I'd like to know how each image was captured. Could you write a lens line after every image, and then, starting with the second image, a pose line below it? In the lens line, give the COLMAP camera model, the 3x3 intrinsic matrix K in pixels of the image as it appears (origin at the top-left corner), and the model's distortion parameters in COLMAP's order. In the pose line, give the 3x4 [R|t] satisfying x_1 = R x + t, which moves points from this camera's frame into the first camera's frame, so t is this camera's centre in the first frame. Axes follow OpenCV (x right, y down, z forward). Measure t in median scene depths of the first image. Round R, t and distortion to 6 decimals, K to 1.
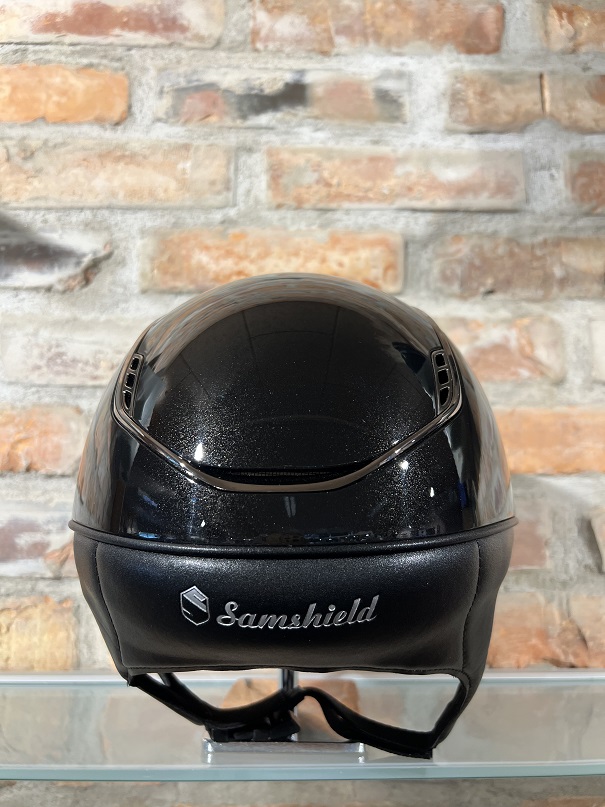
lens RADIAL K [[632.1, 0, 300.3], [0, 632.1, 407.8], [0, 0, 1]] dist [0.025482, -0.043466]
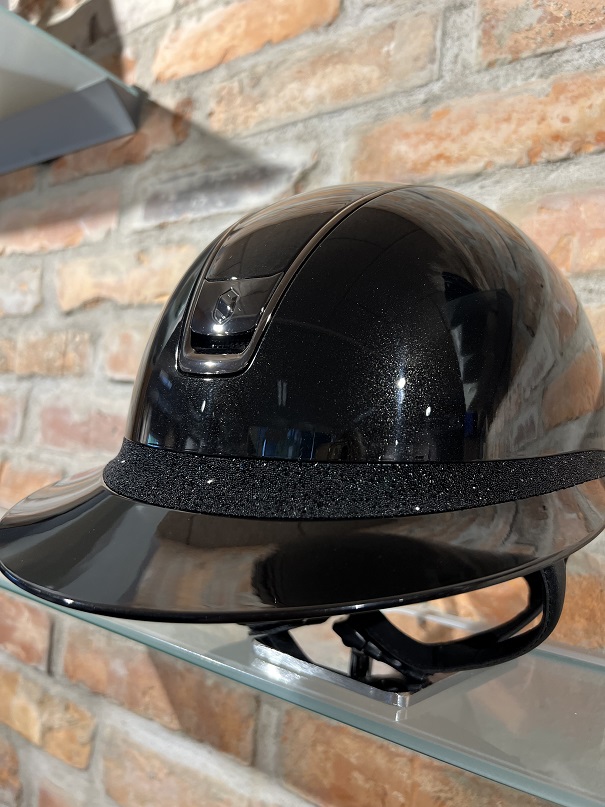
lens RADIAL K [[632.1, 0, 300.3], [0, 632.1, 407.8], [0, 0, 1]] dist [0.025482, -0.043466]
pose [[0.799226, 0.040916, -0.599636, 0.280946], [-0.002757, 0.997919, 0.064418, 0.070362], [0.601024, -0.049832, 0.797676, 0.185100]]
